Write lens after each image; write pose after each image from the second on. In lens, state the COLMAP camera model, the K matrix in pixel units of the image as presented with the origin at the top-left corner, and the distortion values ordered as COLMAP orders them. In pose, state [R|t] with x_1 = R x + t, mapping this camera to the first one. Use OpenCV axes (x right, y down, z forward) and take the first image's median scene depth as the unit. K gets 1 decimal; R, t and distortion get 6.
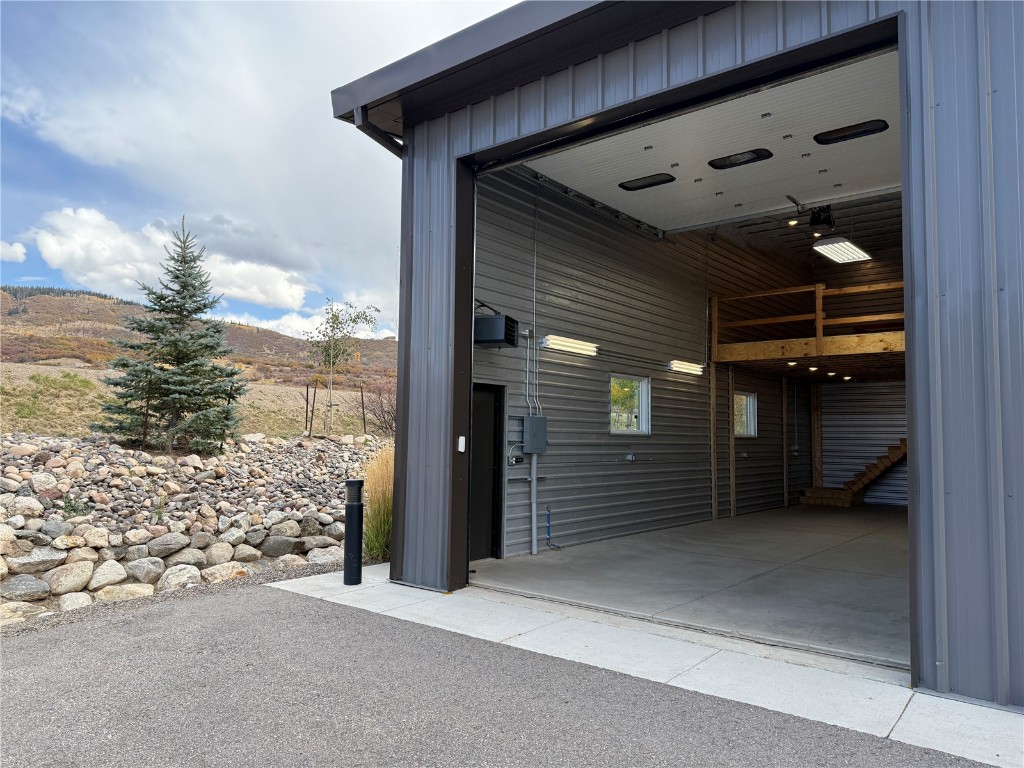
lens RADIAL K [[713.6, 0, 507.4], [0, 713.6, 379.0], [0, 0, 1]] dist [0.037788, -0.039695]
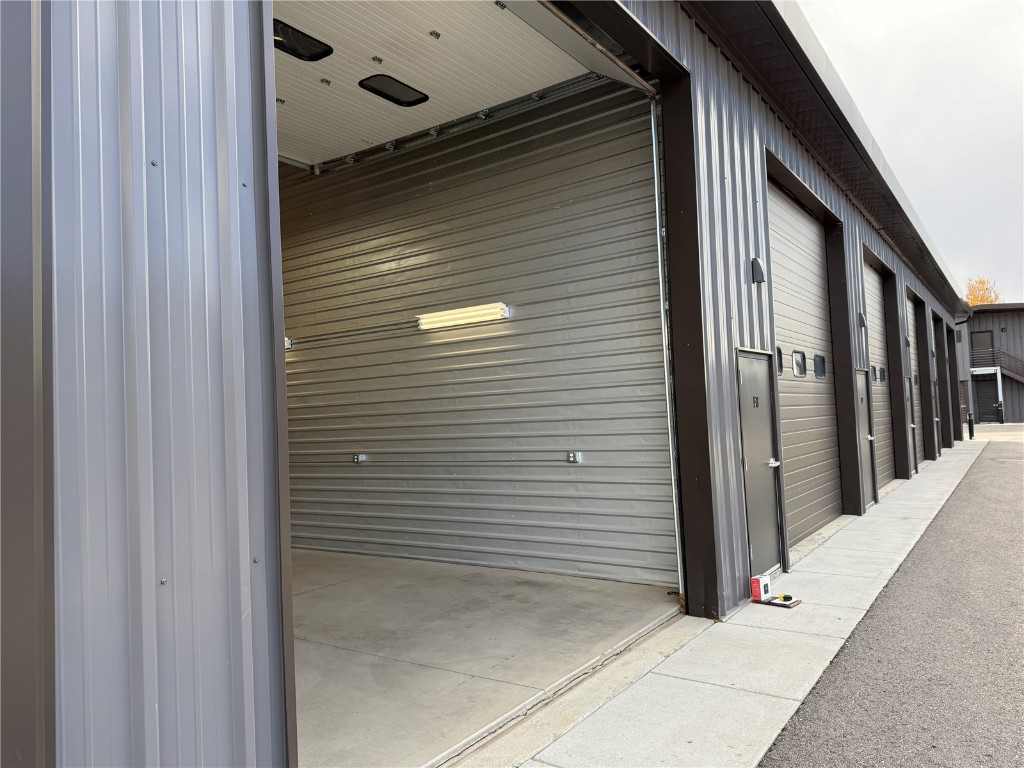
lens RADIAL K [[713.6, 0, 518.0], [0, 713.6, 385.8], [0, 0, 1]] dist [0.037788, -0.039695]
pose [[-0.082258, 0.036807, 0.995931, -0.291955], [-0.043190, 0.998247, -0.040460, 0.036637], [-0.995675, -0.046342, -0.080524, 0.635973]]
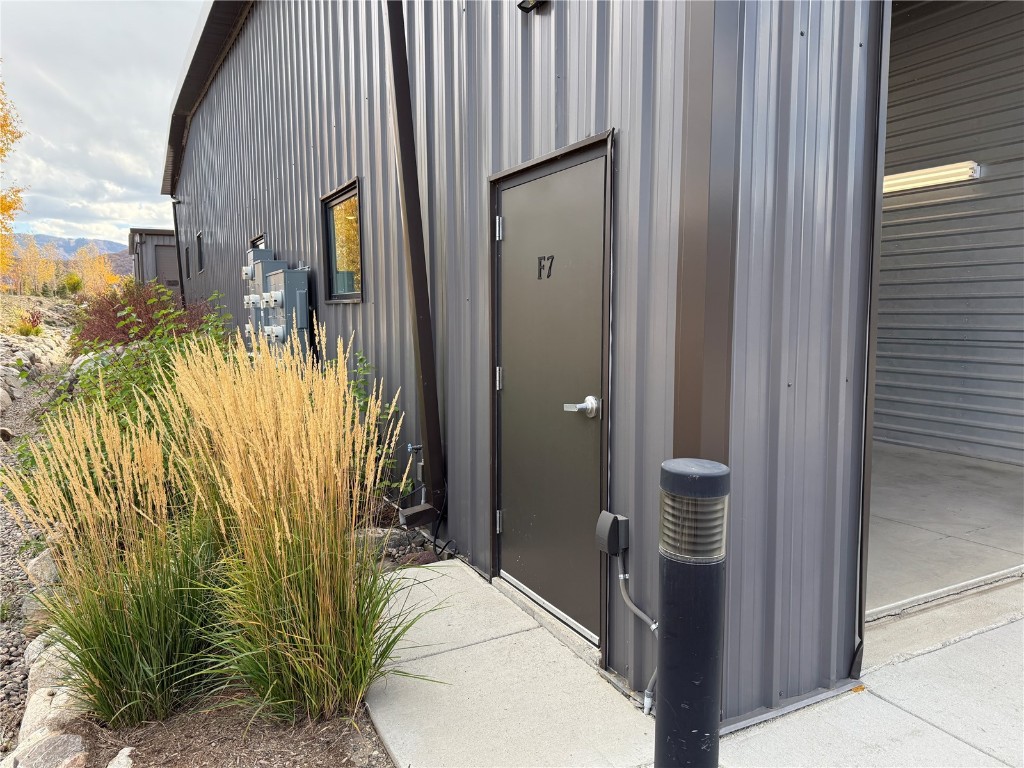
lens RADIAL K [[713.6, 0, 513.1], [0, 713.6, 390.8], [0, 0, 1]] dist [0.037788, -0.039695]
pose [[0.395544, -0.115480, 0.911158, -0.350230], [-0.066811, 0.985818, 0.153946, 0.055625], [-0.916014, -0.121768, 0.382219, 0.704441]]
